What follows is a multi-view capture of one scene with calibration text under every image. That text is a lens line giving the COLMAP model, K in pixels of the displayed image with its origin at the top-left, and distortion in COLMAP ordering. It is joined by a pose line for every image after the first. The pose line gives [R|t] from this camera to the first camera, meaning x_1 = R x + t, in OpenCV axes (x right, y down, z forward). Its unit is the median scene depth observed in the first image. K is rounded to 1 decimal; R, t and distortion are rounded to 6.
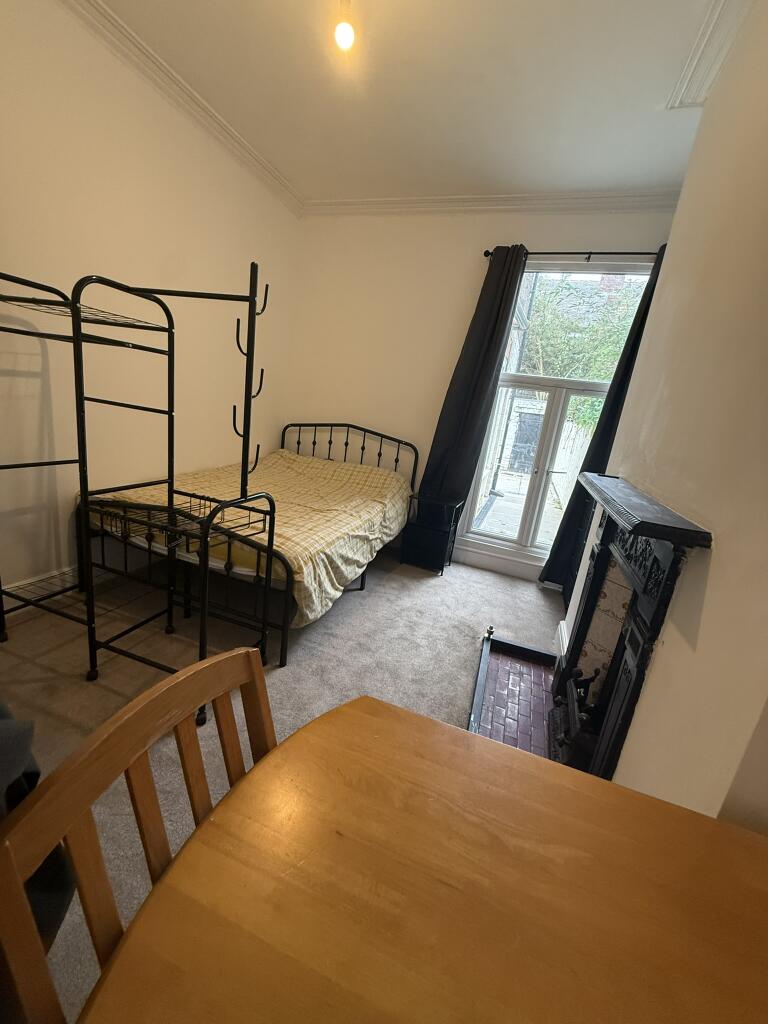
lens RADIAL K [[406.4, 0, 386.1], [0, 406.4, 509.2], [0, 0, 1]] dist [0.001845, -0.001105]
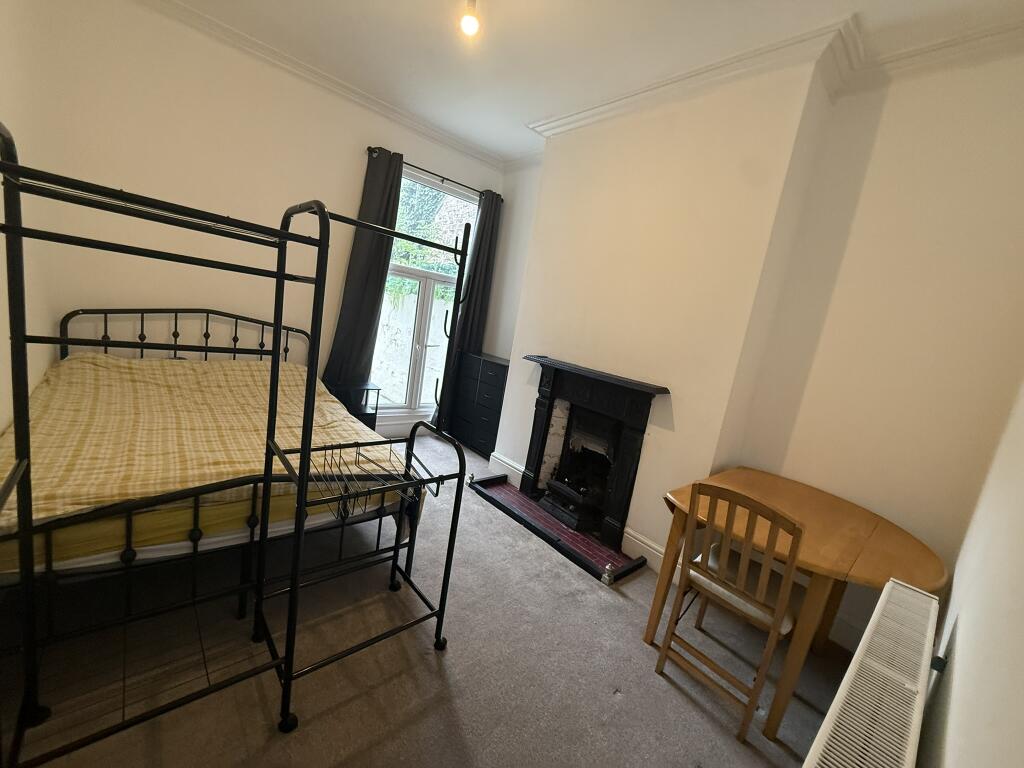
lens RADIAL K [[406.4, 0, 515.9], [0, 406.4, 385.7], [0, 0, 1]] dist [0.001845, -0.001105]
pose [[0.504047, -0.195840, 0.841180, -0.603577], [0.119458, 0.980400, 0.156672, -0.153613], [-0.855375, 0.021516, 0.517562, 0.146638]]
